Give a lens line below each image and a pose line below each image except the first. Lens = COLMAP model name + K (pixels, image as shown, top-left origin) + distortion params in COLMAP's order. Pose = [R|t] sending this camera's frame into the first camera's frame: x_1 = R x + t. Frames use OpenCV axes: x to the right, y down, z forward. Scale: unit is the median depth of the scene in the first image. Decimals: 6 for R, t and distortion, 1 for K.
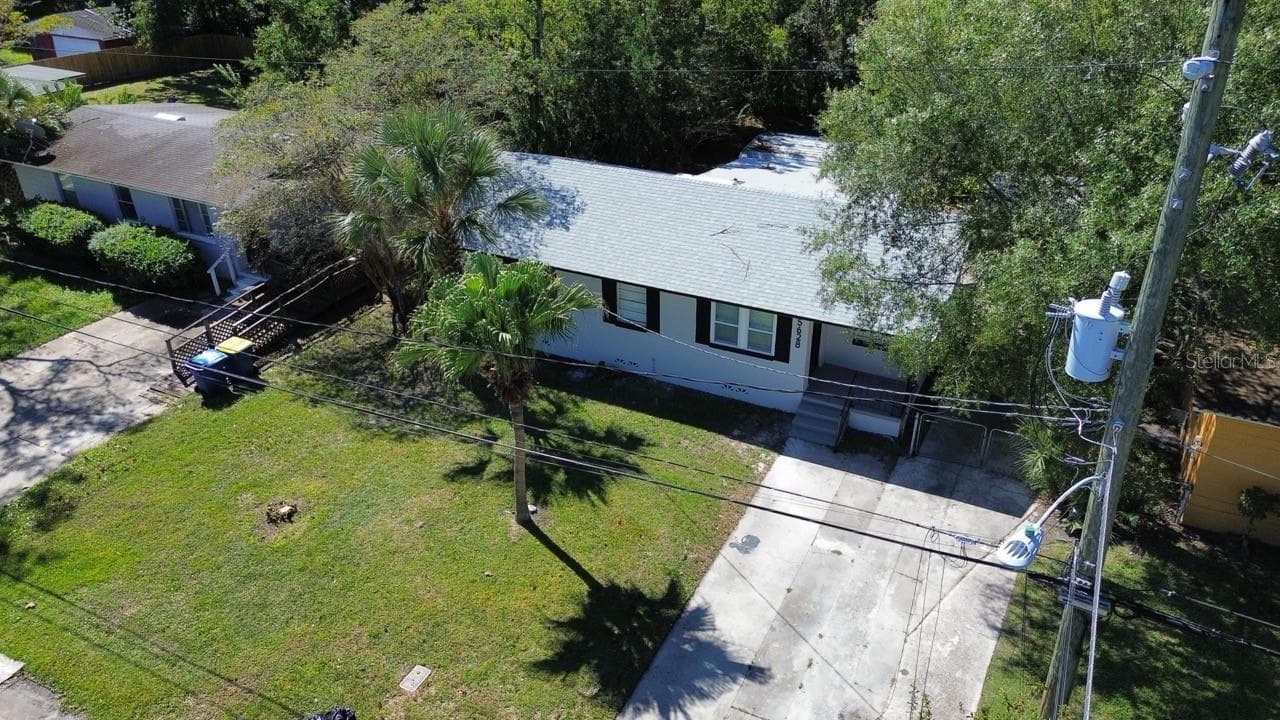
lens RADIAL K [[909.1, 0, 639.9], [0, 909.1, 364.0], [0, 0, 1]] dist [0.057853, -0.049847]
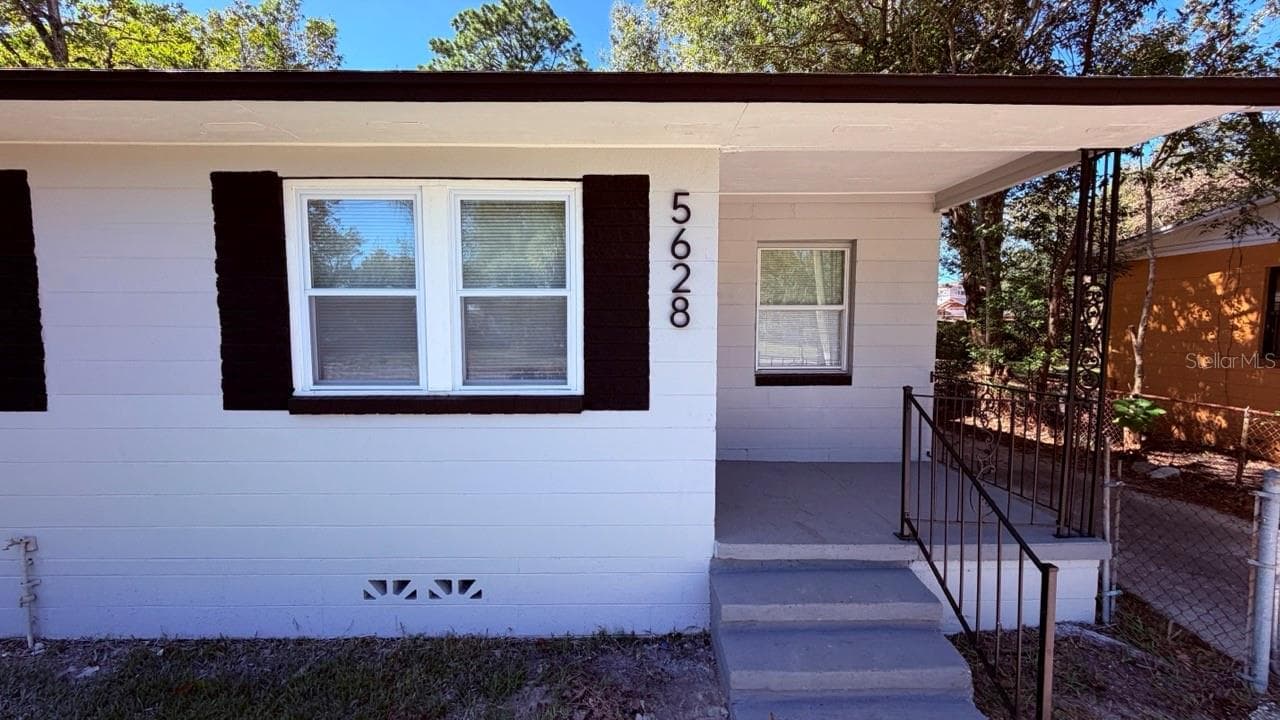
lens RADIAL K [[511.6, 0, 639.5], [0, 511.6, 361.0], [0, 0, 1]] dist [0.001349, -0.000112]
pose [[0.884548, -0.020096, 0.466016, 0.096272], [0.219378, 0.899602, -0.377610, 0.037751], [-0.411640, 0.436248, 0.800150, 0.869128]]
